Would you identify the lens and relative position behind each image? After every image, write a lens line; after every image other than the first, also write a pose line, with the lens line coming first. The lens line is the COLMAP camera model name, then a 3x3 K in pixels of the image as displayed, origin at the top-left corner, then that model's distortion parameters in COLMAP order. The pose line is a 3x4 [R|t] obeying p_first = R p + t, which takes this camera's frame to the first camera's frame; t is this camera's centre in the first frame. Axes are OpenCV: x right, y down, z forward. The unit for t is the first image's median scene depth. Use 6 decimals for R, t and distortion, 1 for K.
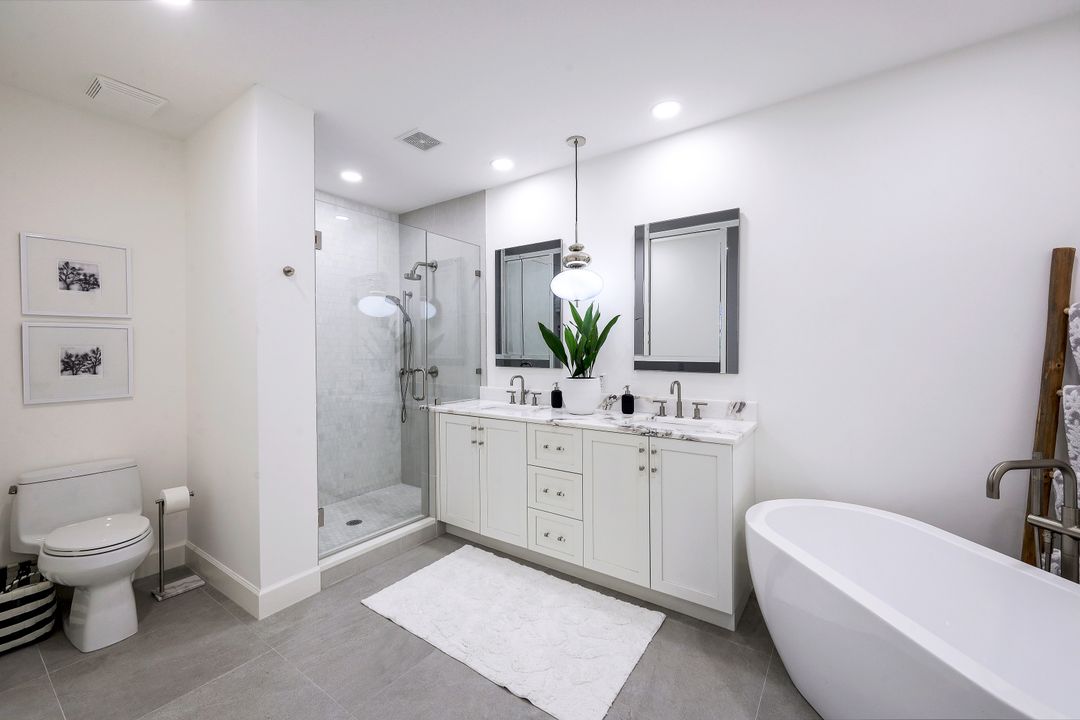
lens RADIAL K [[438.4, 0, 537.6], [0, 438.4, 353.4], [0, 0, 1]] dist [-0.000429, -0.000130]
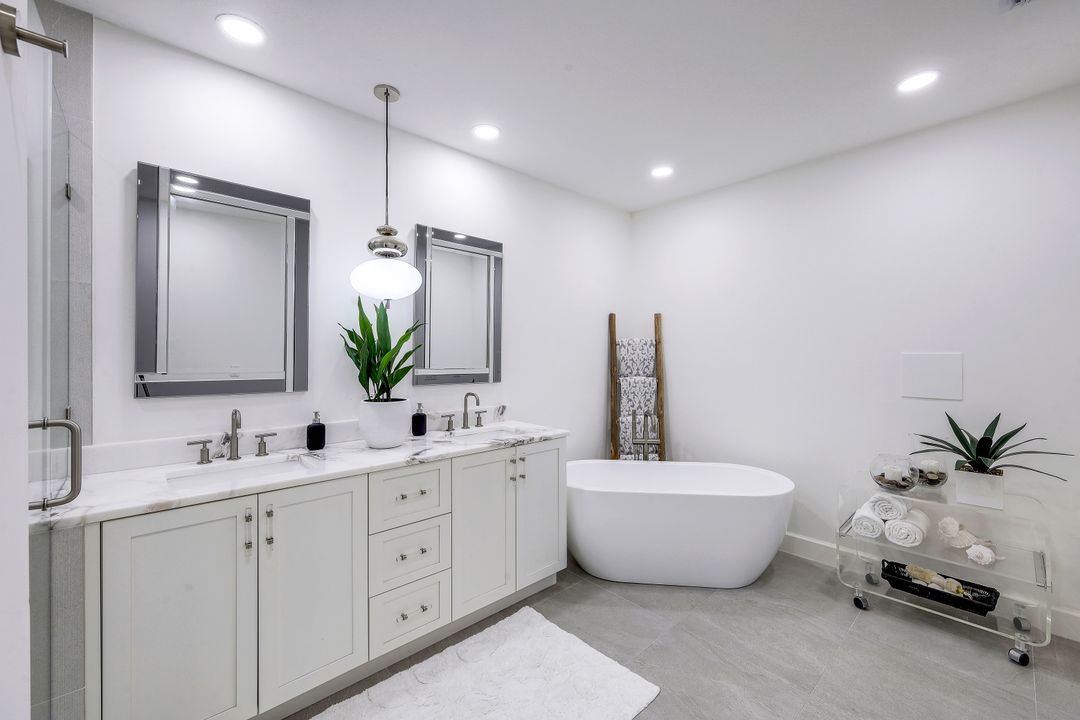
lens RADIAL K [[432.4, 0, 540.0], [0, 432.4, 360.0], [0, 0, 1]] dist [-0.008435, -0.000056]
pose [[0.210687, 0.005037, 0.977541, -0.617261], [0.019044, 0.999776, -0.009256, -0.000615], [-0.977368, 0.020566, 0.210543, 0.607504]]
